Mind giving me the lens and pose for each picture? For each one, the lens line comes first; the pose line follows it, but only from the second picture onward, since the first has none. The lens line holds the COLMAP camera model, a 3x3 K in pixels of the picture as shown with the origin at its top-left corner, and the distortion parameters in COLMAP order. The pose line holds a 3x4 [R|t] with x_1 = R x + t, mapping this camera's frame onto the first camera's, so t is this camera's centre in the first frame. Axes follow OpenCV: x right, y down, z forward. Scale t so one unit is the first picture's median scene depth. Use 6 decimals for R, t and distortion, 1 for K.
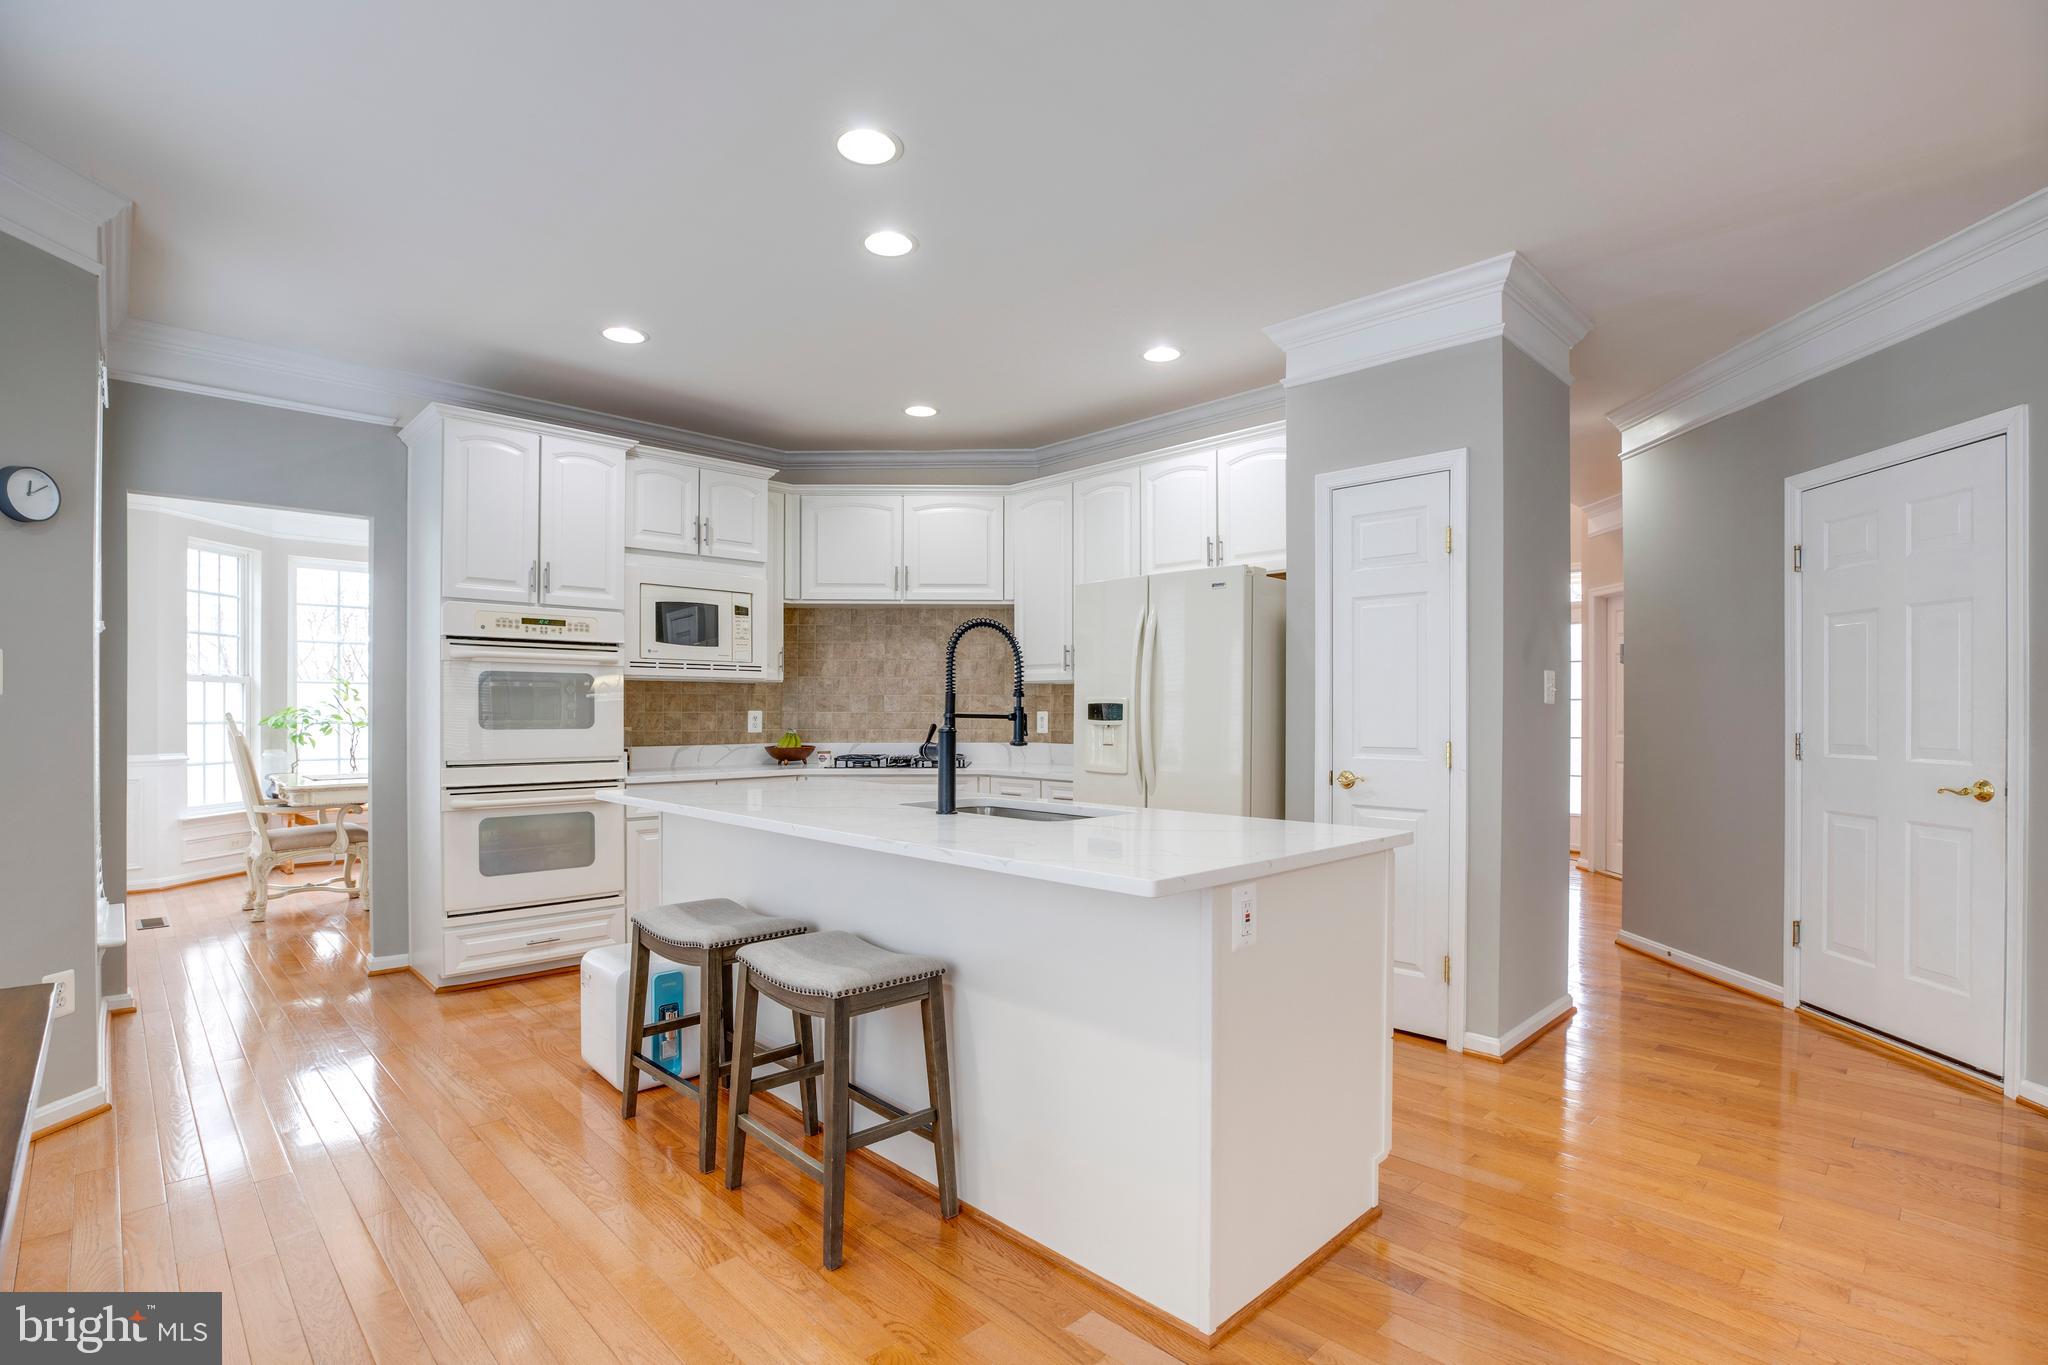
lens RADIAL K [[969.1, 0, 1038.8], [0, 969.1, 717.4], [0, 0, 1]] dist [-0.040156, 0.000977]
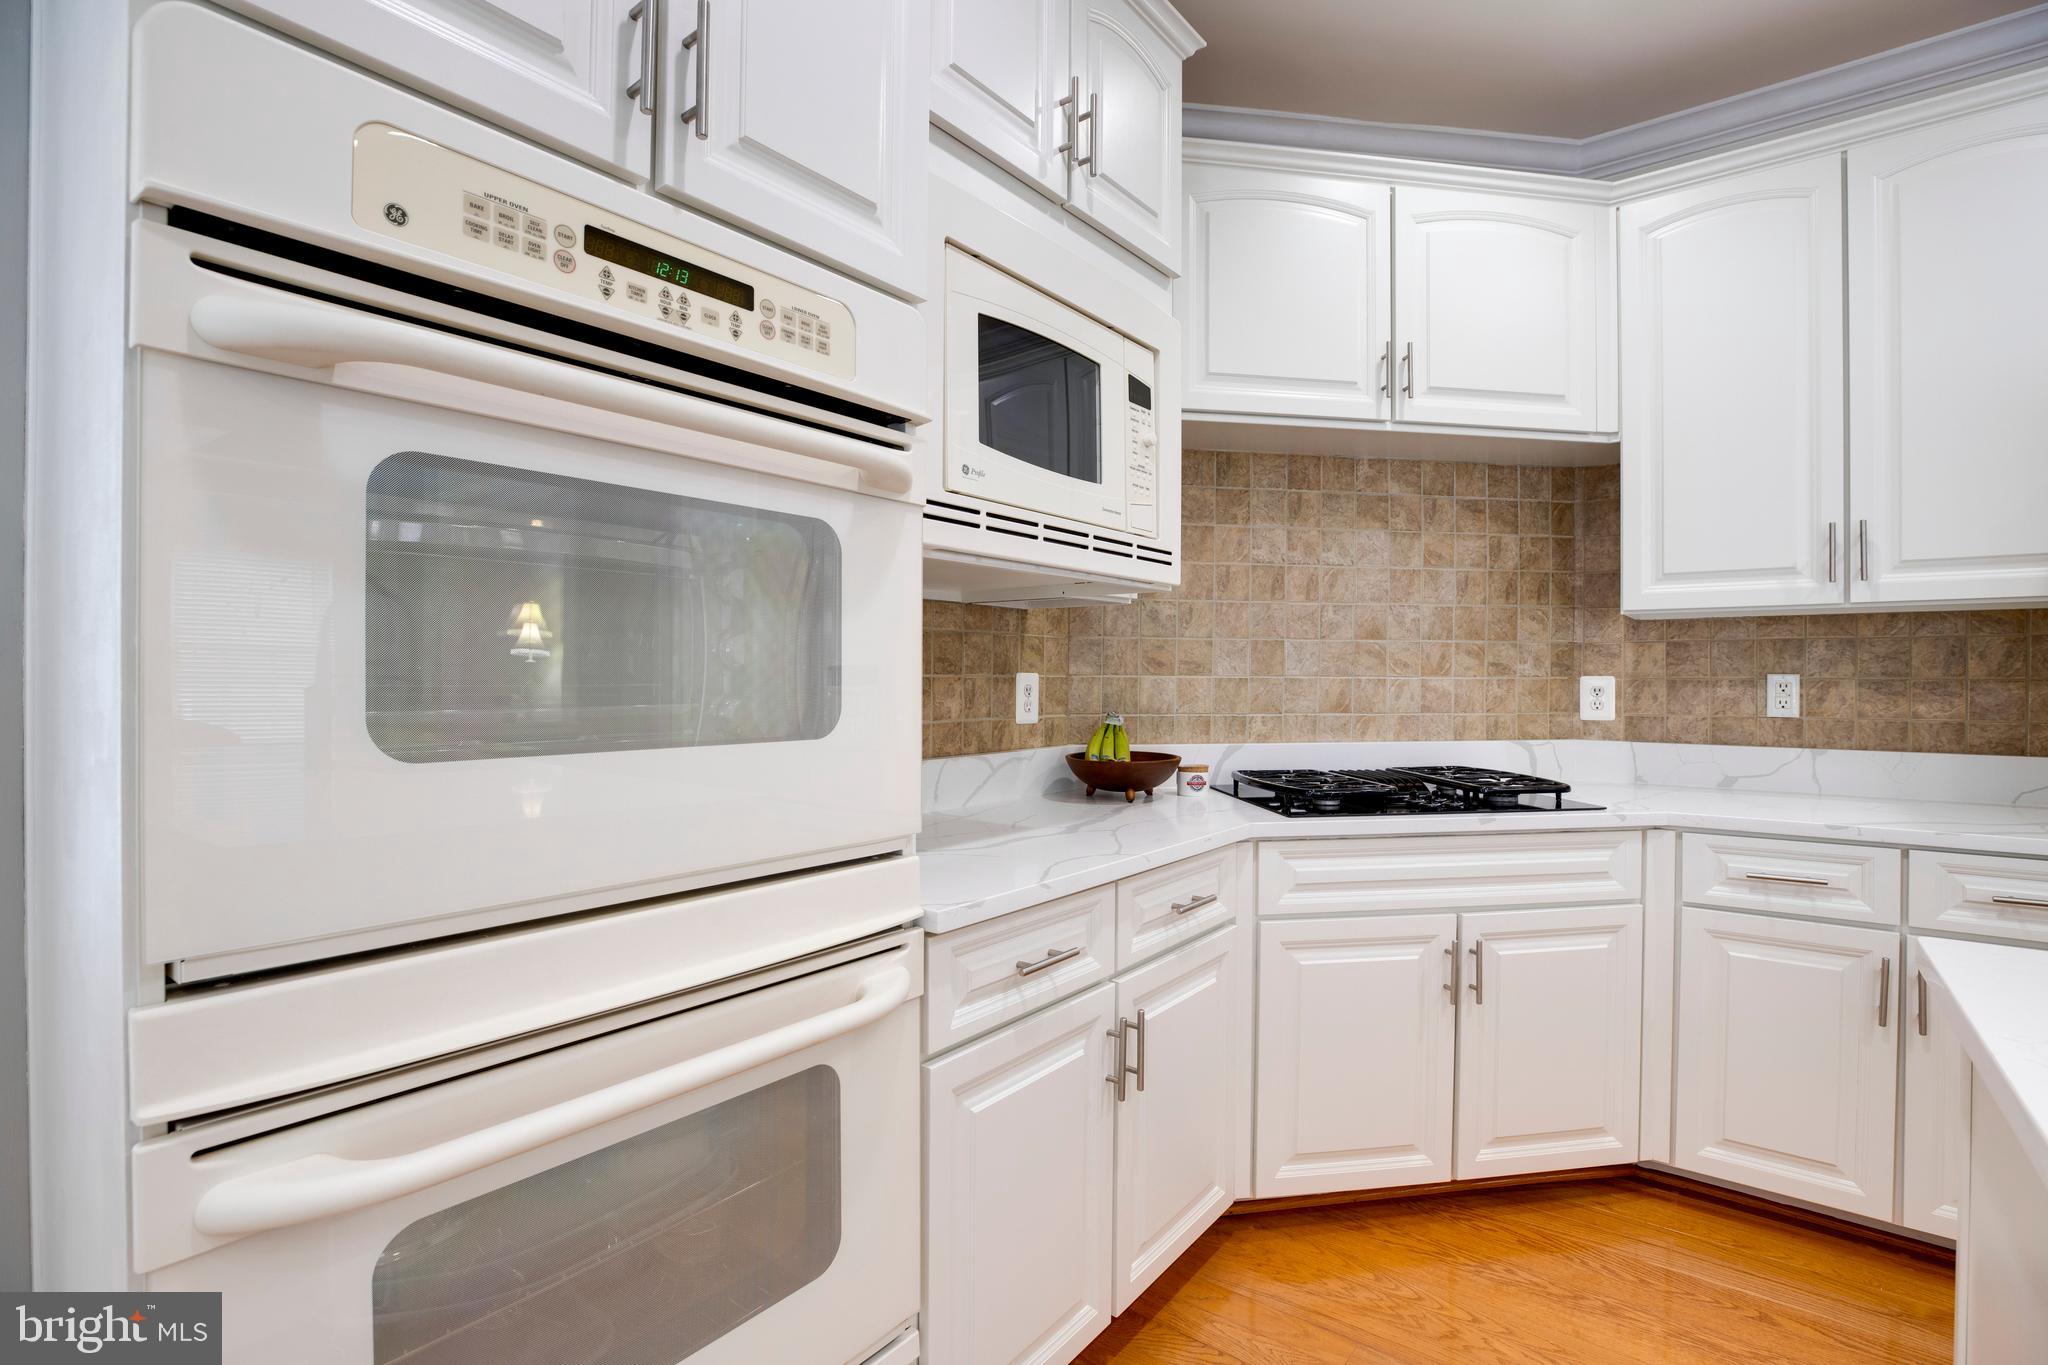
lens RADIAL K [[955.4, 0, 1041.7], [0, 955.4, 682.2], [0, 0, 1]] dist [-0.040808, 0.012107]
pose [[0.990729, 0.001042, 0.135847, -0.406257], [-0.000781, 0.999998, -0.001974, -0.002228], [-0.135849, 0.001849, 0.990728, 0.677610]]
